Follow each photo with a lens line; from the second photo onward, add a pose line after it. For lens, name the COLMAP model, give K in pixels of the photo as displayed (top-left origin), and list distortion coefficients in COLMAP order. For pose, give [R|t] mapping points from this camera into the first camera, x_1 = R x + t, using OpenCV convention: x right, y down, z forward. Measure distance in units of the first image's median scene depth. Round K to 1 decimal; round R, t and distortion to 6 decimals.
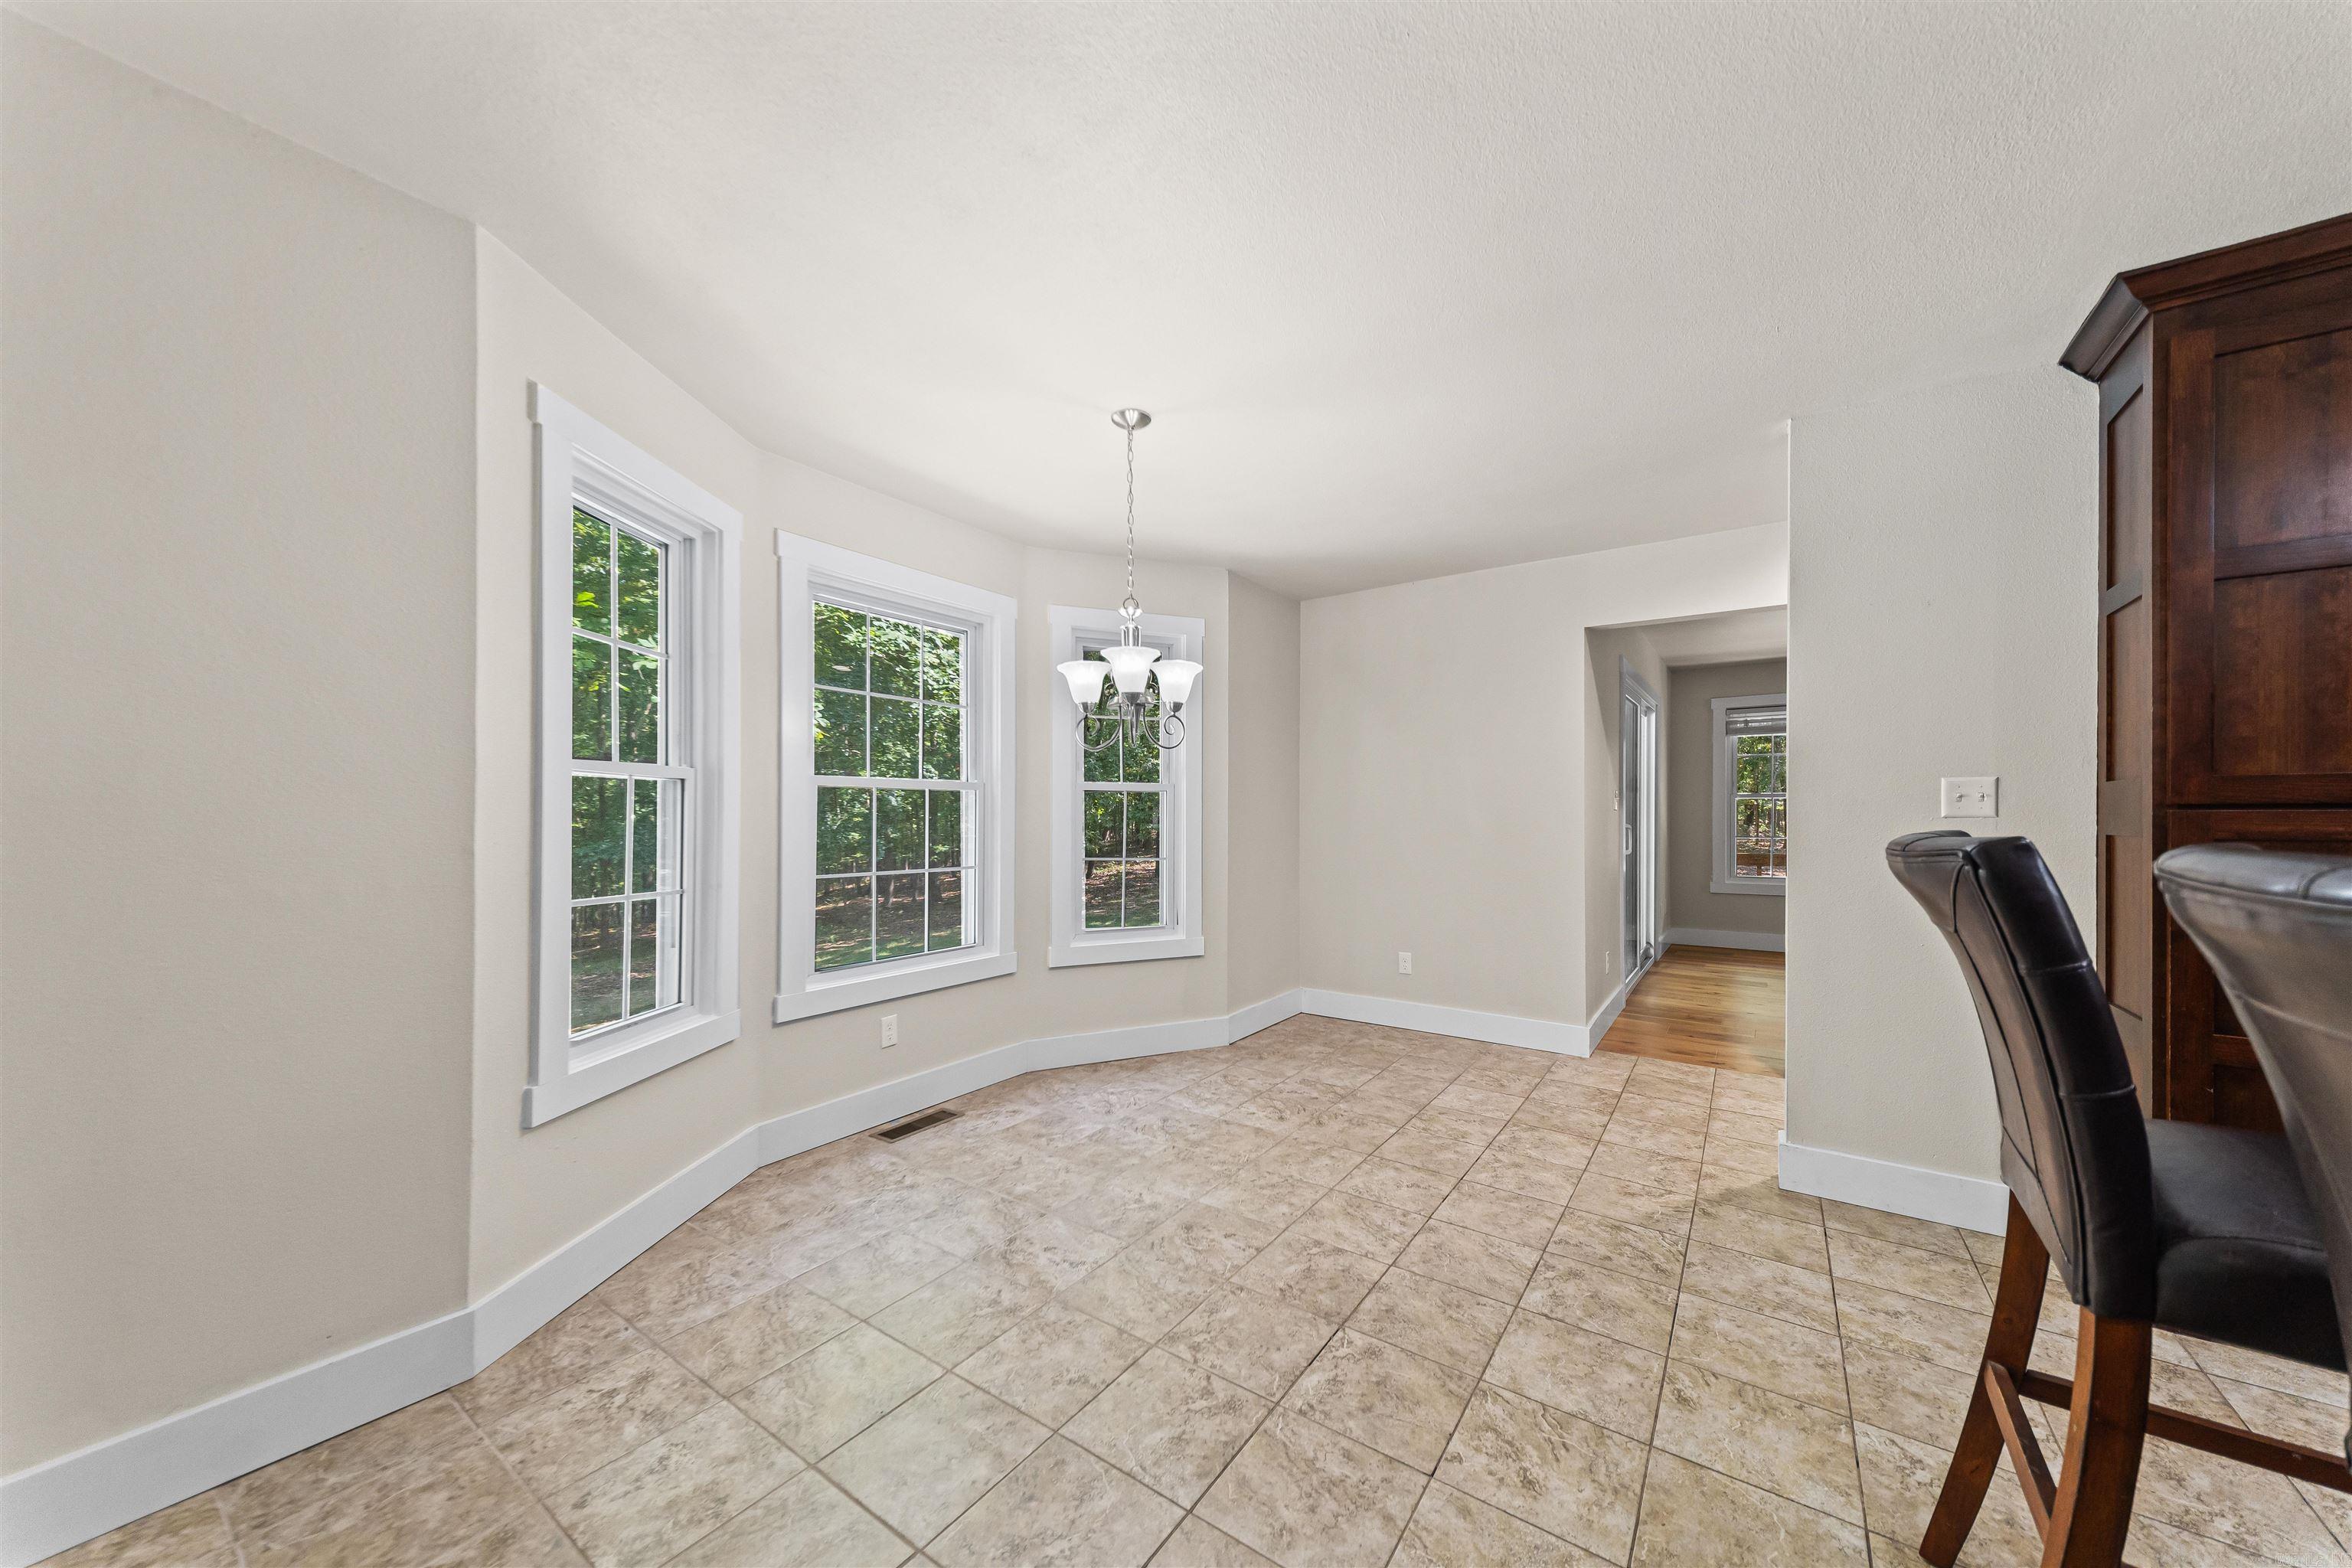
lens RADIAL K [[820.0, 0, 1169.5], [0, 820.0, 807.9], [0, 0, 1]] dist [0.000263, -0.000028]
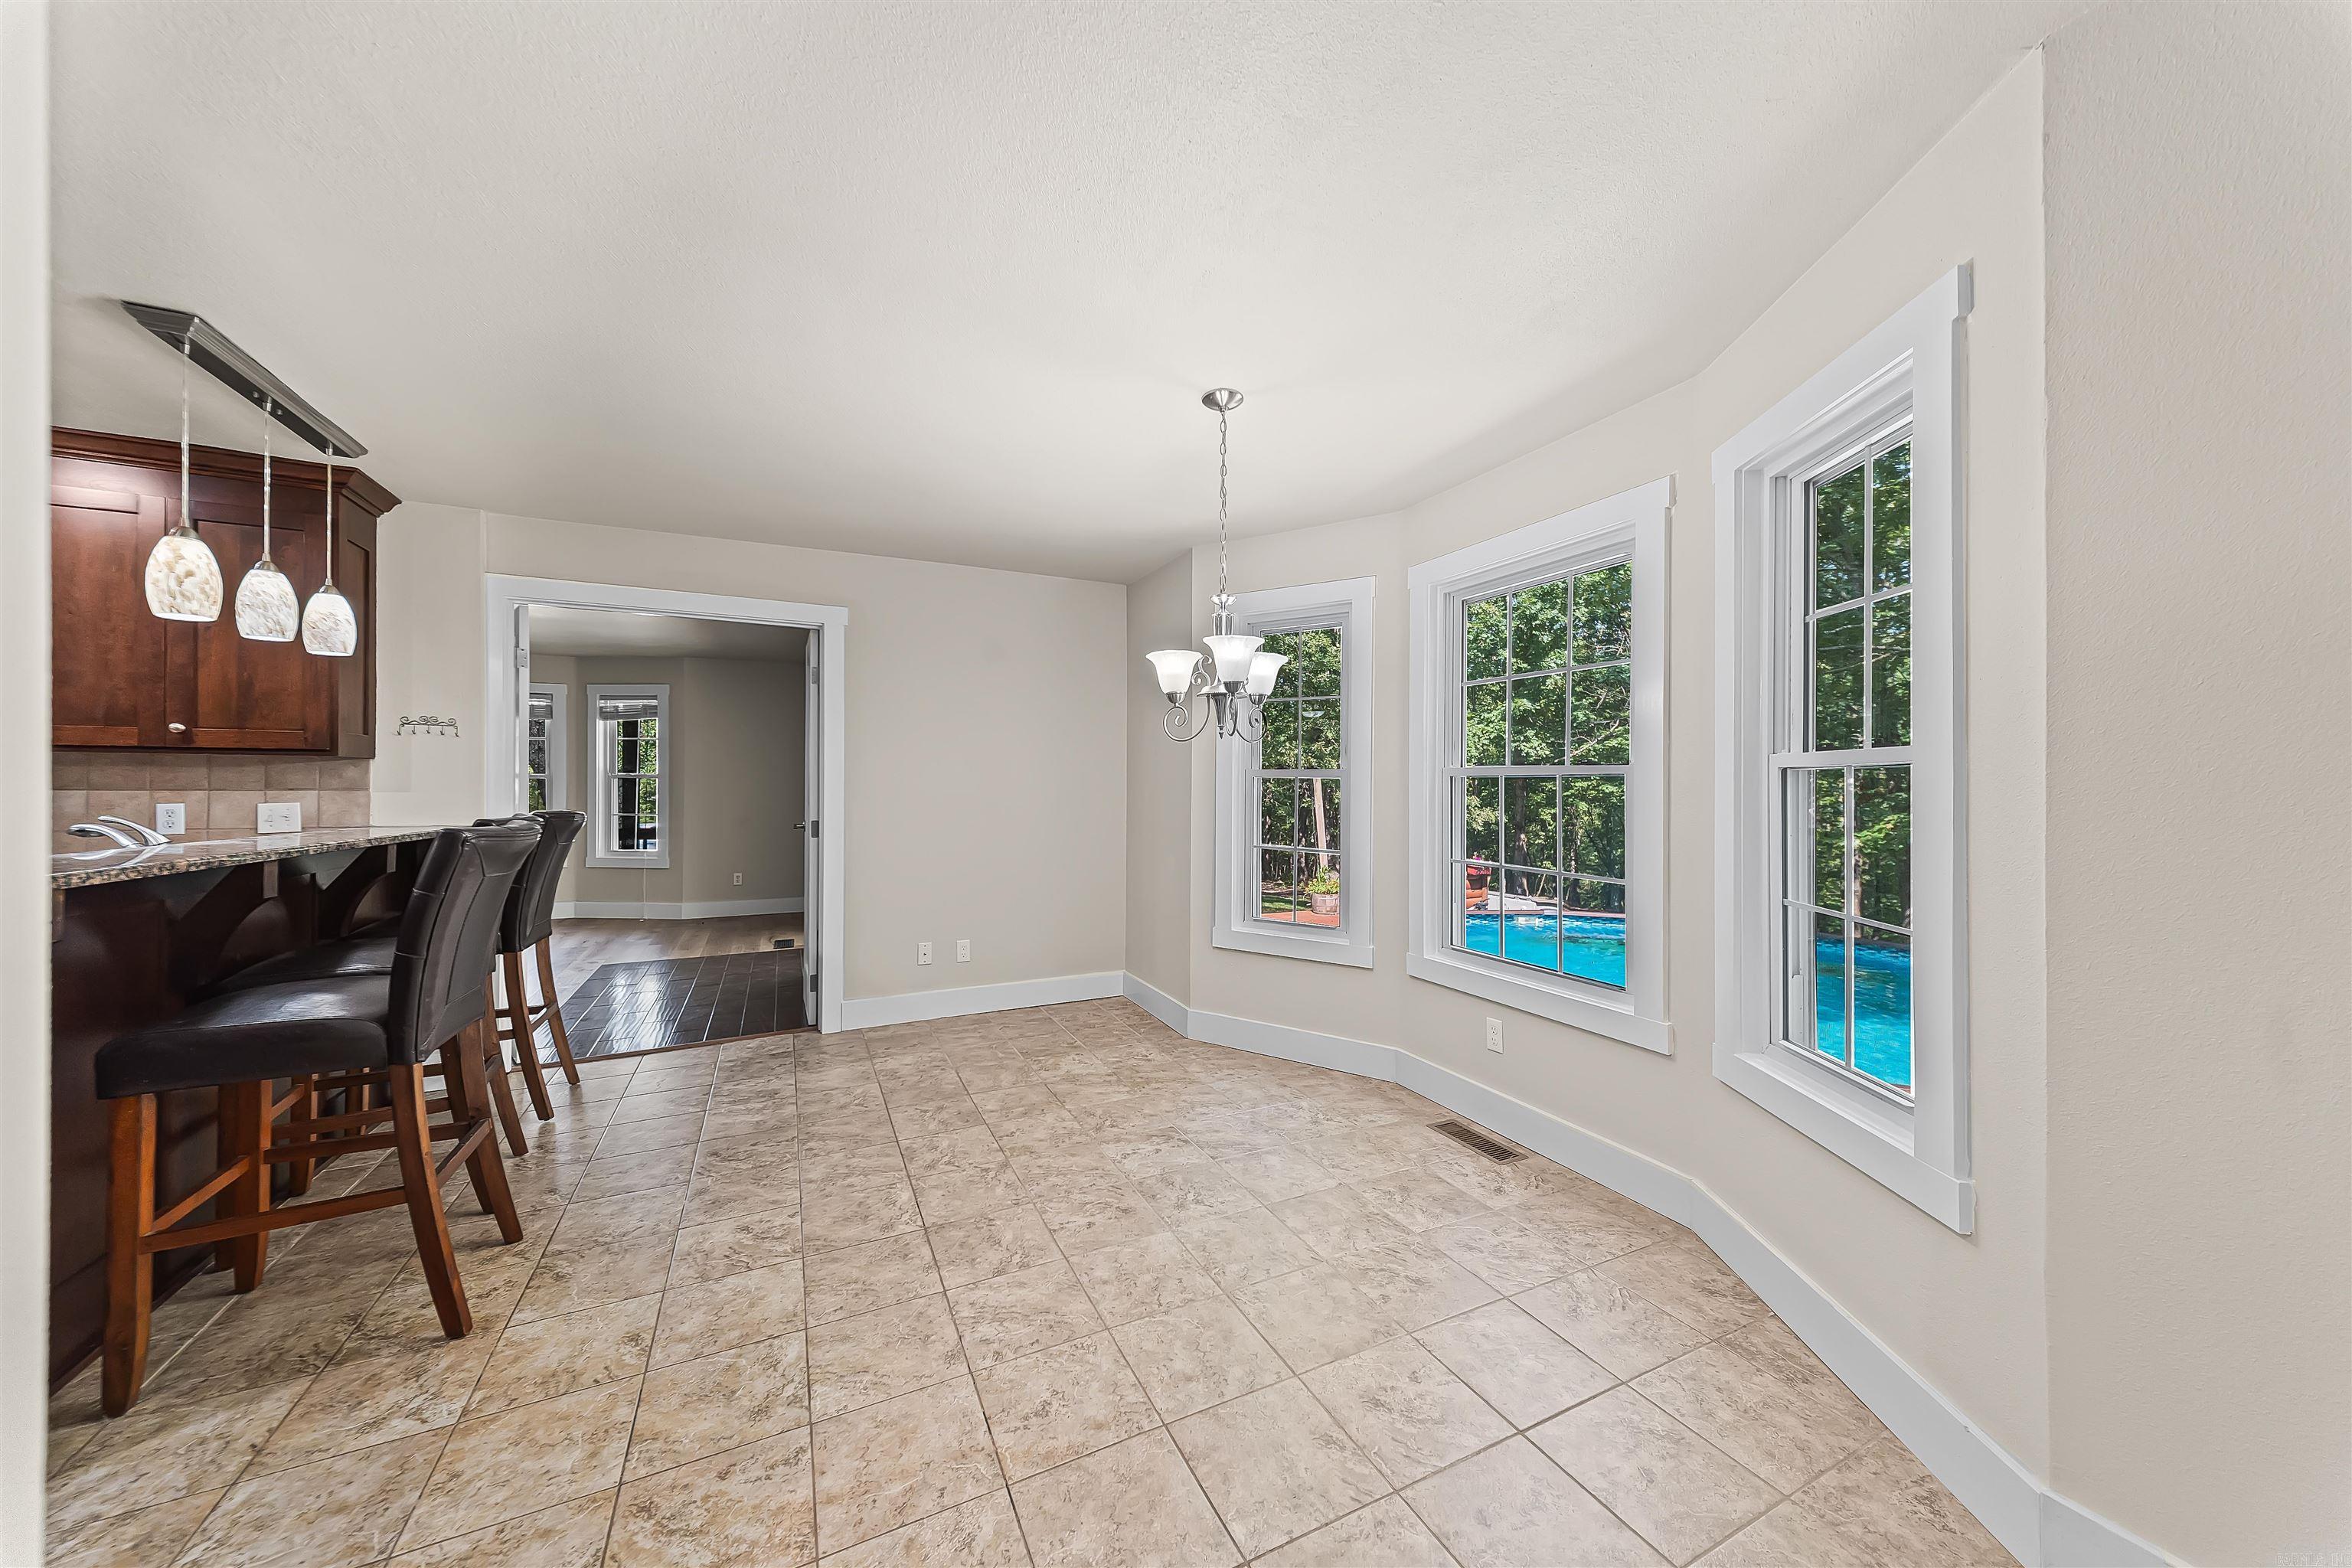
lens RADIAL K [[787.8, 0, 1167.8], [0, 787.8, 782.3], [0, 0, 1]] dist [0.001001, 0.000077]
pose [[-0.464749, 0.003118, -0.885437, 0.914557], [-0.000980, 0.999991, 0.004036, -0.028728], [0.885442, 0.002744, -0.464742, 1.582937]]
